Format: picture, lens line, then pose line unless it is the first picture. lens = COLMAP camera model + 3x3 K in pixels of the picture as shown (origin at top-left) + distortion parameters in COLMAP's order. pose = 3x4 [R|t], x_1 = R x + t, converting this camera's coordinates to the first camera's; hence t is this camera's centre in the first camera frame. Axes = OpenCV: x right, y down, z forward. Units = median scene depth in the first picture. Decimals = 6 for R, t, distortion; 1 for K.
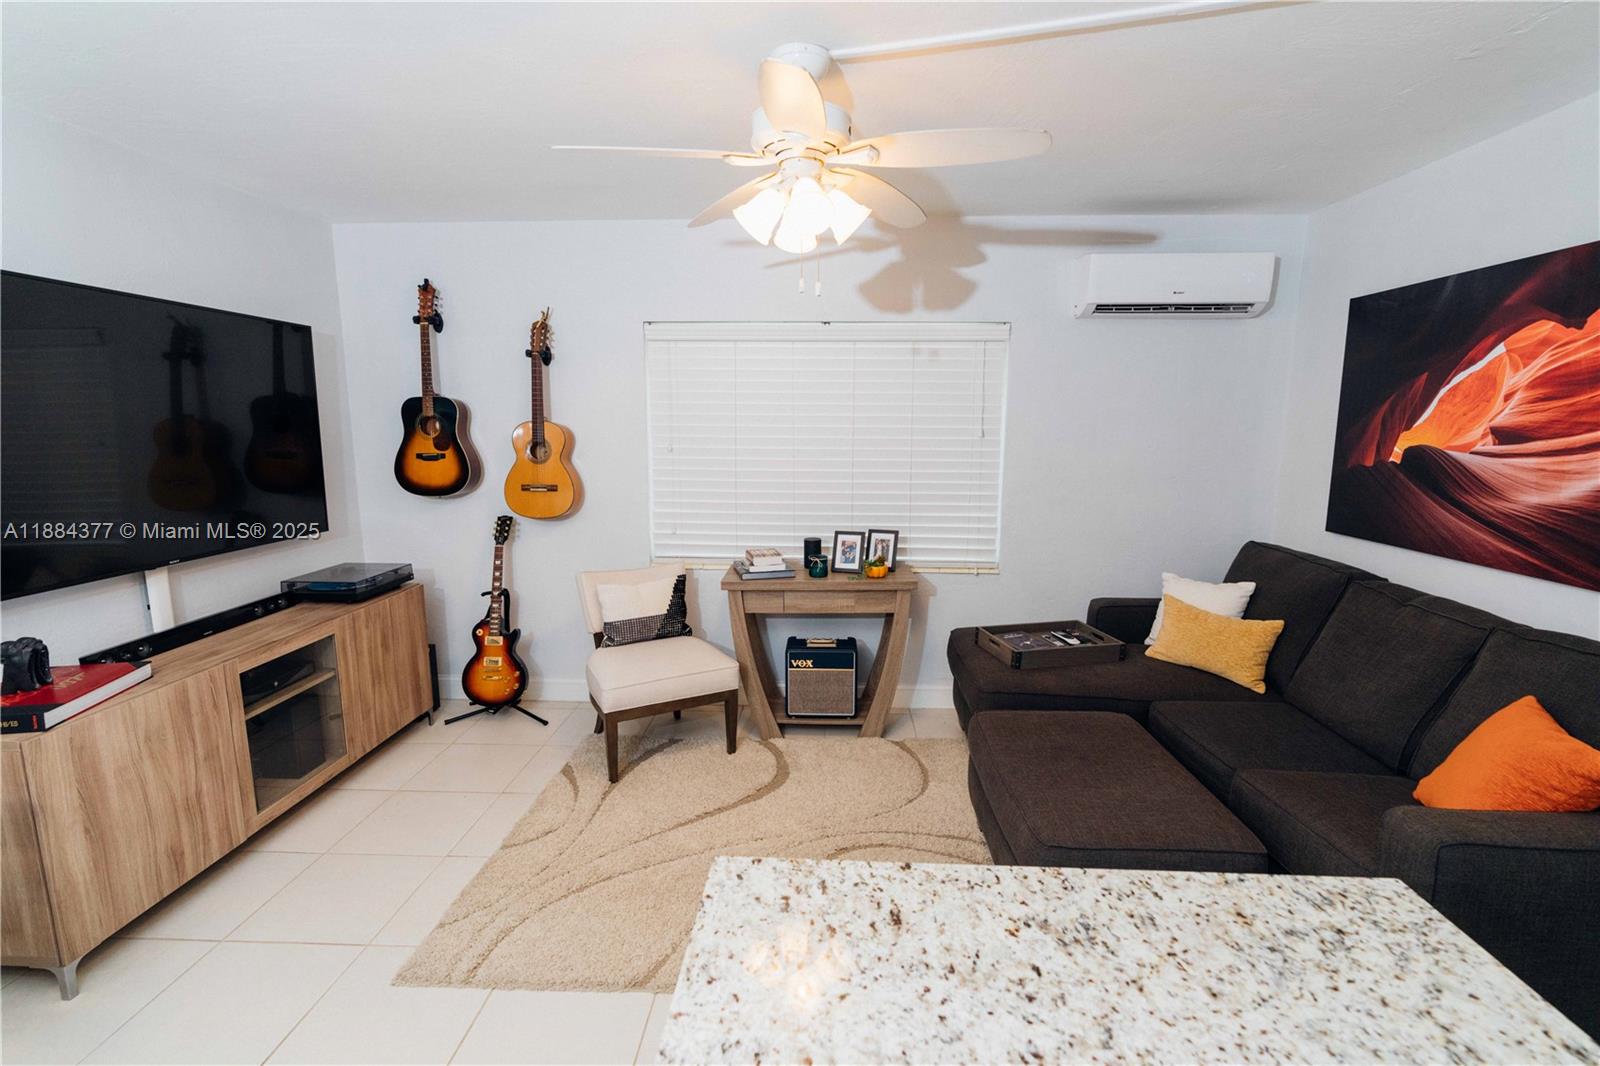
lens RADIAL K [[715.0, 0, 801.3], [0, 715.0, 536.6], [0, 0, 1]] dist [-0.000520, 0.000266]
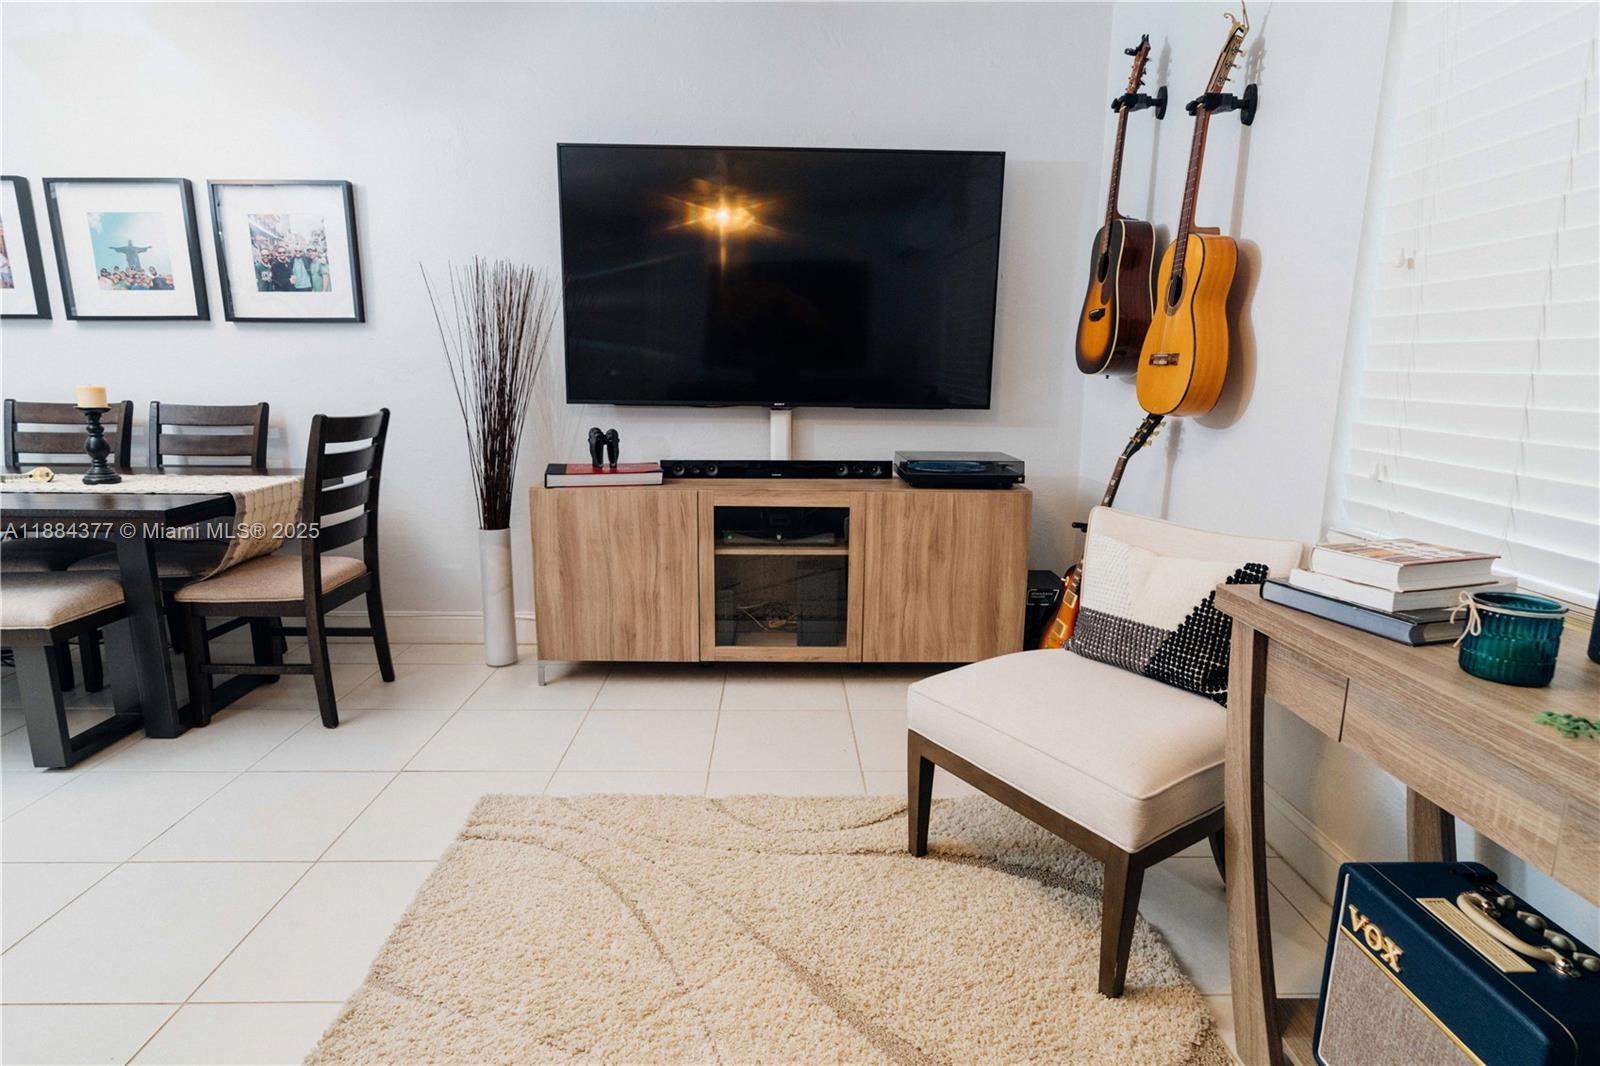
lens RADIAL K [[831.9, 0, 800.0], [0, 831.9, 533.0], [0, 0, 1]] dist [-0.001129, 0.000247]
pose [[0.068958, 0.194611, -0.978454, 0.322591], [-0.168064, 0.969037, 0.180894, -0.007551], [0.983361, 0.151969, 0.099530, 0.792194]]
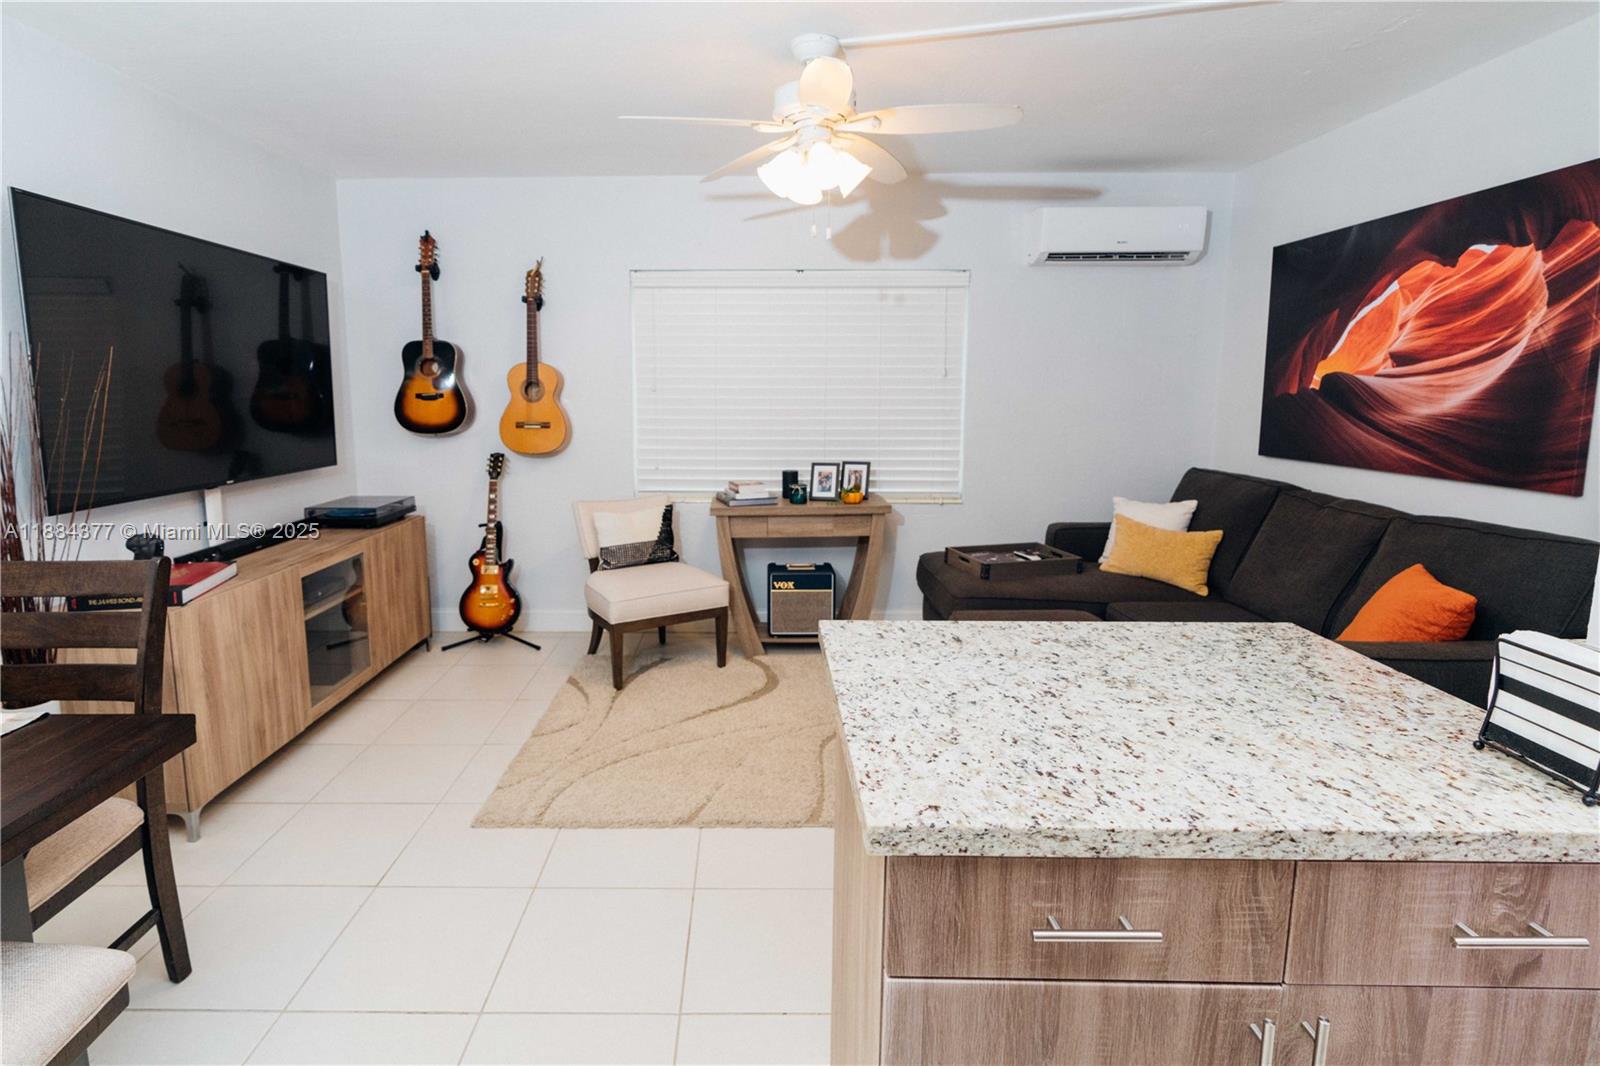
lens RADIAL K [[768.3, 0, 741.4], [0, 768.3, 491.0], [0, 0, 1]] dist [-0.001137, -0.000100]
pose [[0.999602, -0.009123, 0.026693, -0.102921], [0.009886, 0.999543, -0.028568, 0.076433], [-0.026420, 0.028821, 0.999235, -0.171721]]
